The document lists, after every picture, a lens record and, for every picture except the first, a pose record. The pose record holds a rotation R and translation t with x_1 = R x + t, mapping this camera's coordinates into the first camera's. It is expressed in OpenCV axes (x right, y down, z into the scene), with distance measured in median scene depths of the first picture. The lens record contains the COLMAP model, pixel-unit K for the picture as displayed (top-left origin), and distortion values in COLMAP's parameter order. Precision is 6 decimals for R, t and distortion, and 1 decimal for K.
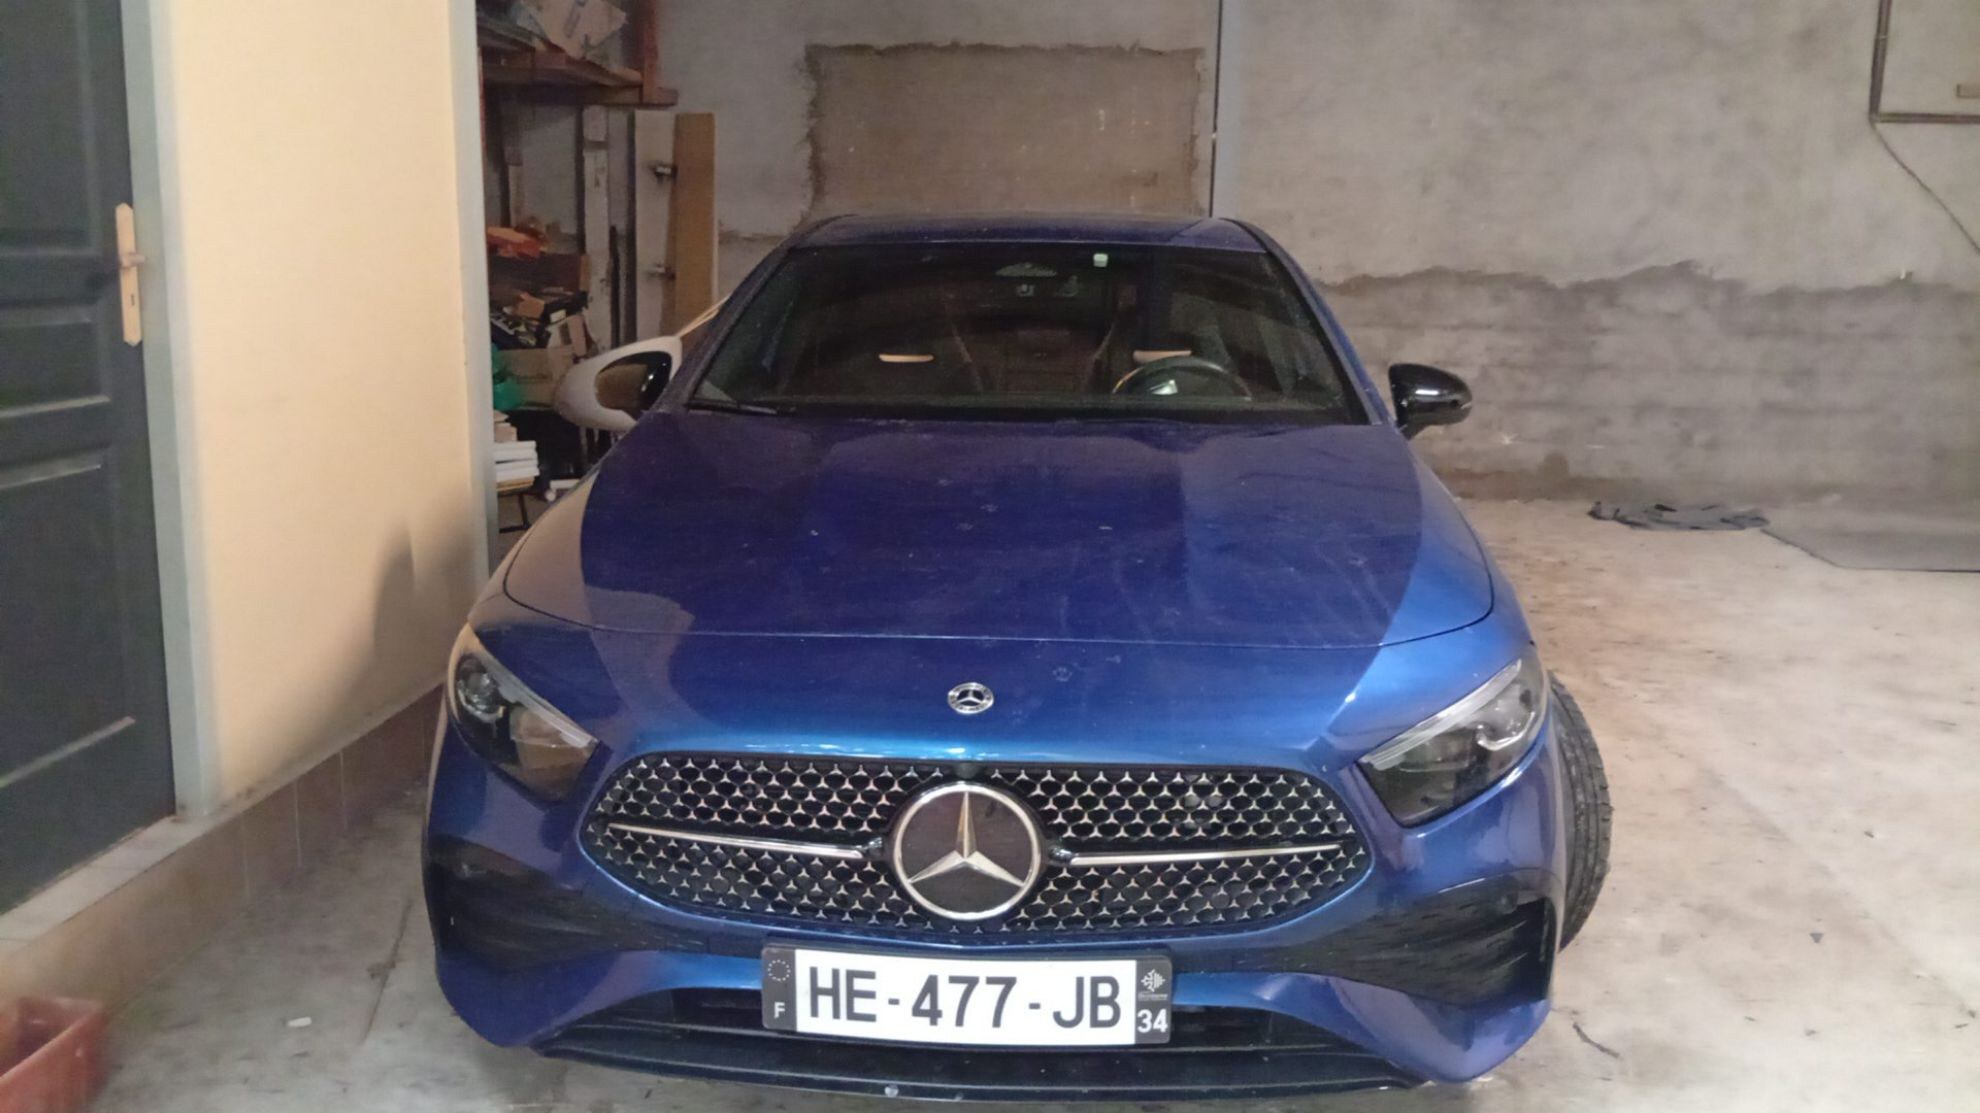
lens RADIAL K [[1650.9, 0, 990.0], [0, 1650.9, 556.5], [0, 0, 1]] dist [0.085662, -0.202320]
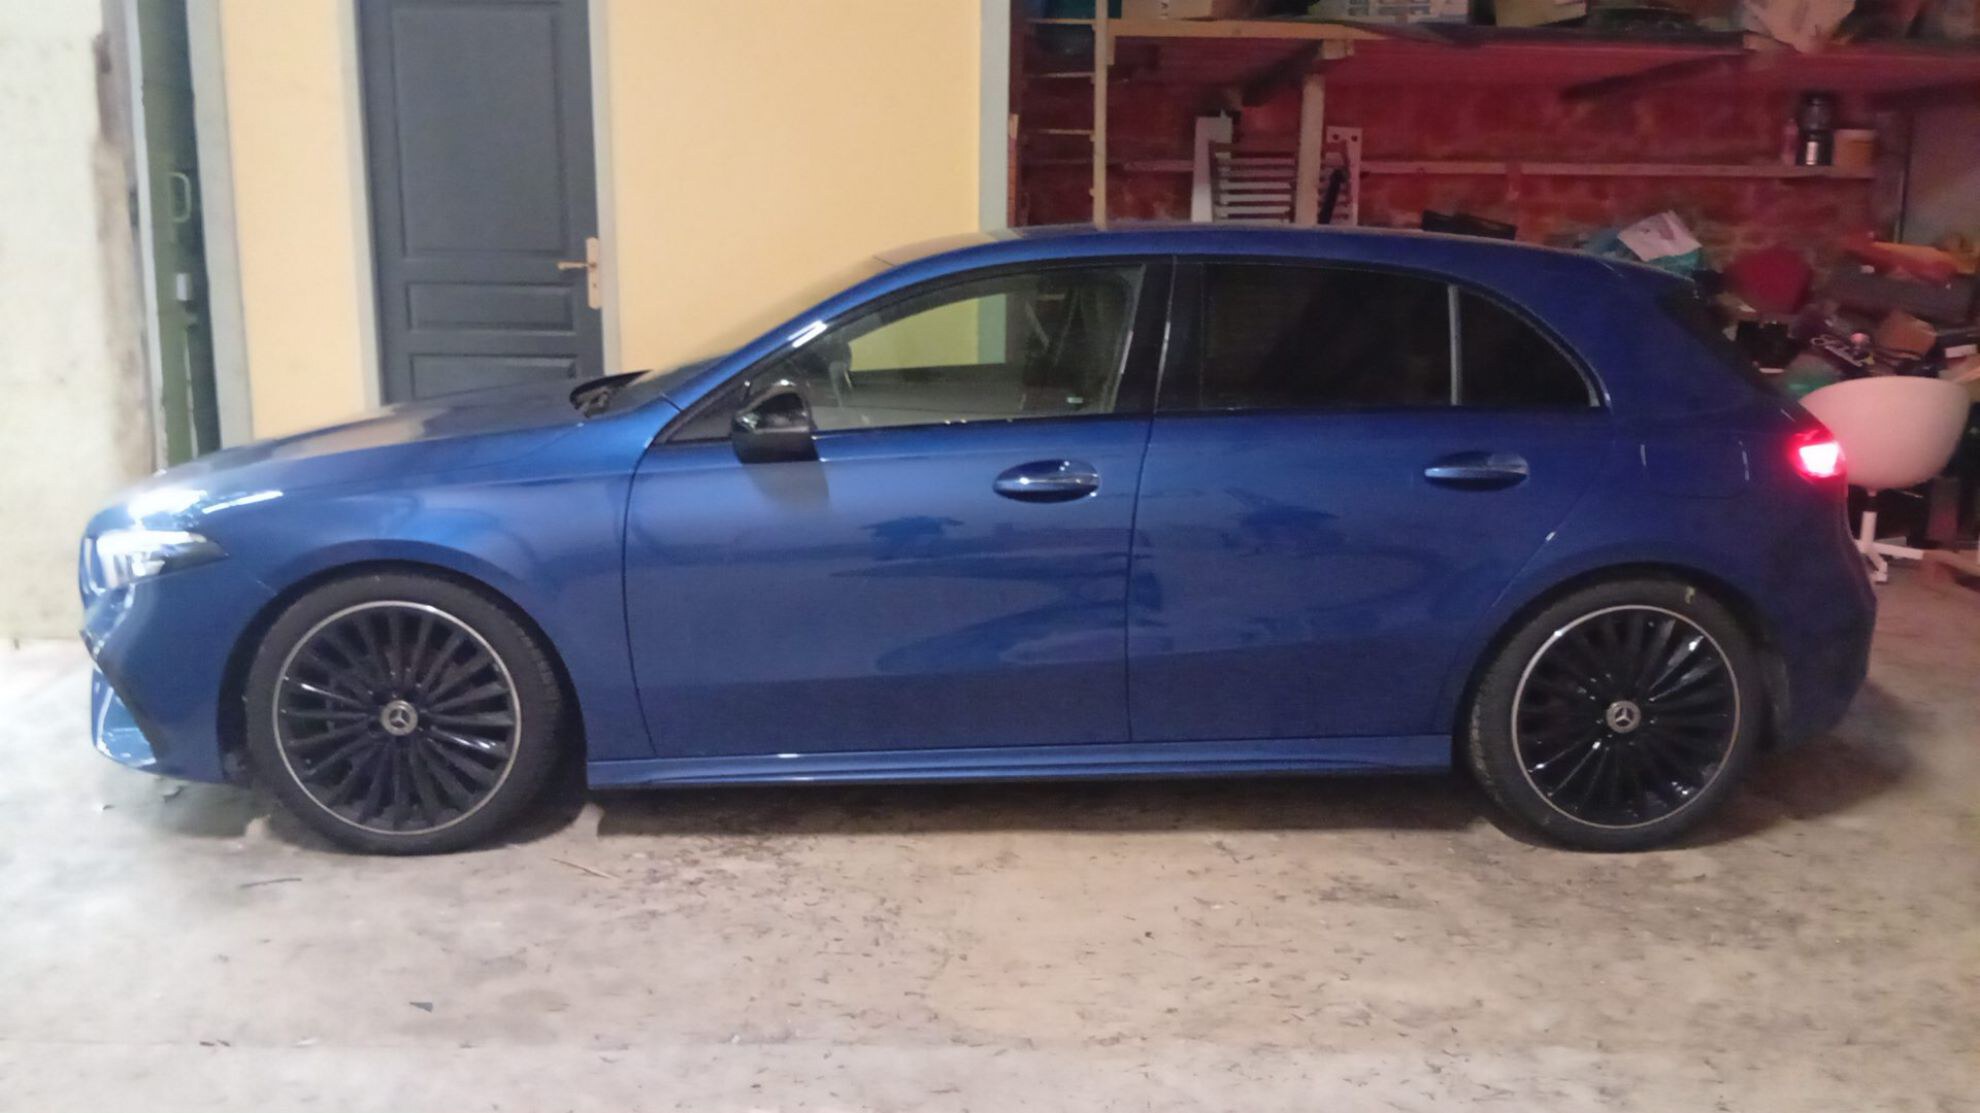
lens RADIAL K [[1650.9, 0, 990.0], [0, 1650.9, 556.5], [0, 0, 1]] dist [0.085662, -0.202320]
pose [[0.087972, 0.172037, -0.981154, 1.300850], [-0.188486, 0.970054, 0.153191, -0.197713], [0.978128, 0.171457, 0.117765, 1.087598]]
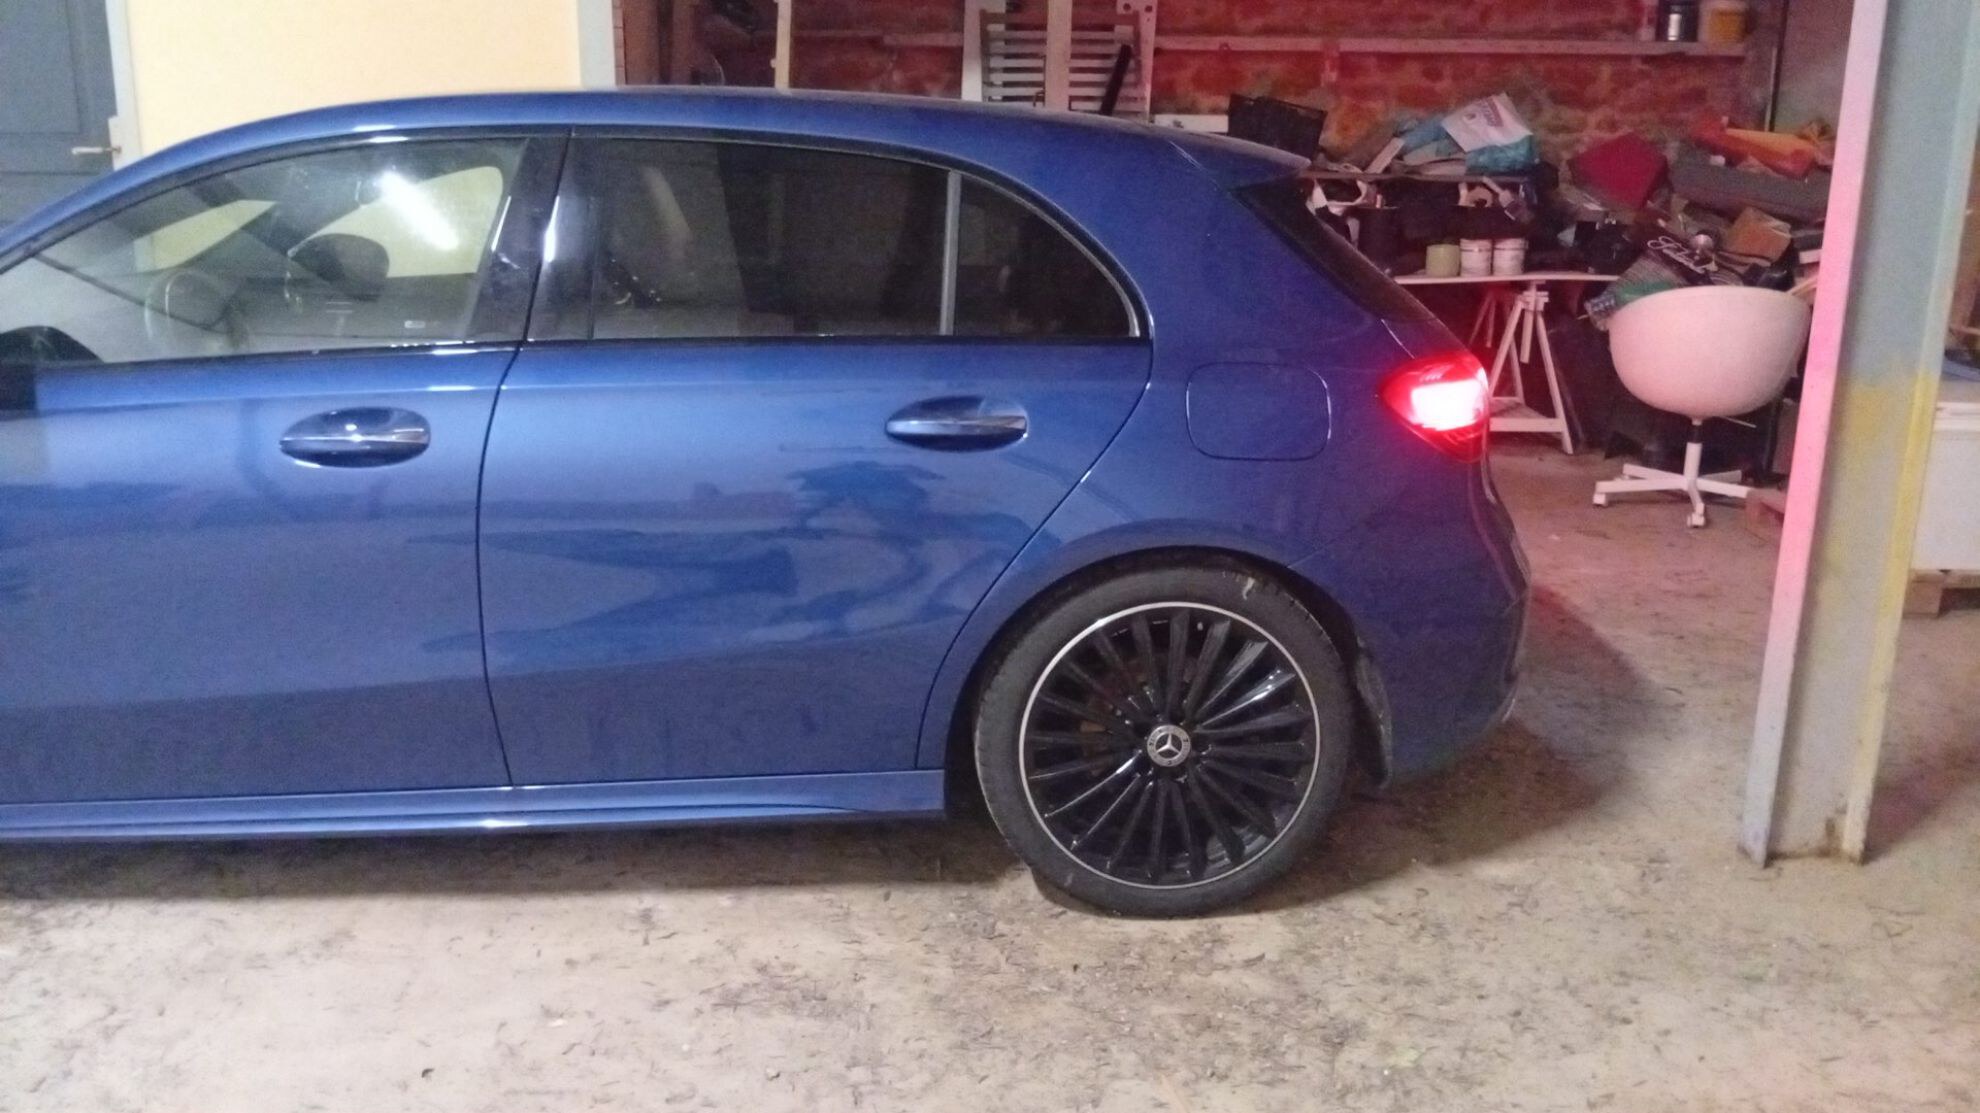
lens RADIAL K [[1650.9, 0, 990.0], [0, 1650.9, 556.5], [0, 0, 1]] dist [0.085662, -0.202320]
pose [[0.093114, 0.229380, -0.968873, 1.055522], [-0.189973, 0.959316, 0.208860, -0.253182], [0.977364, 0.164612, 0.132902, 1.427344]]
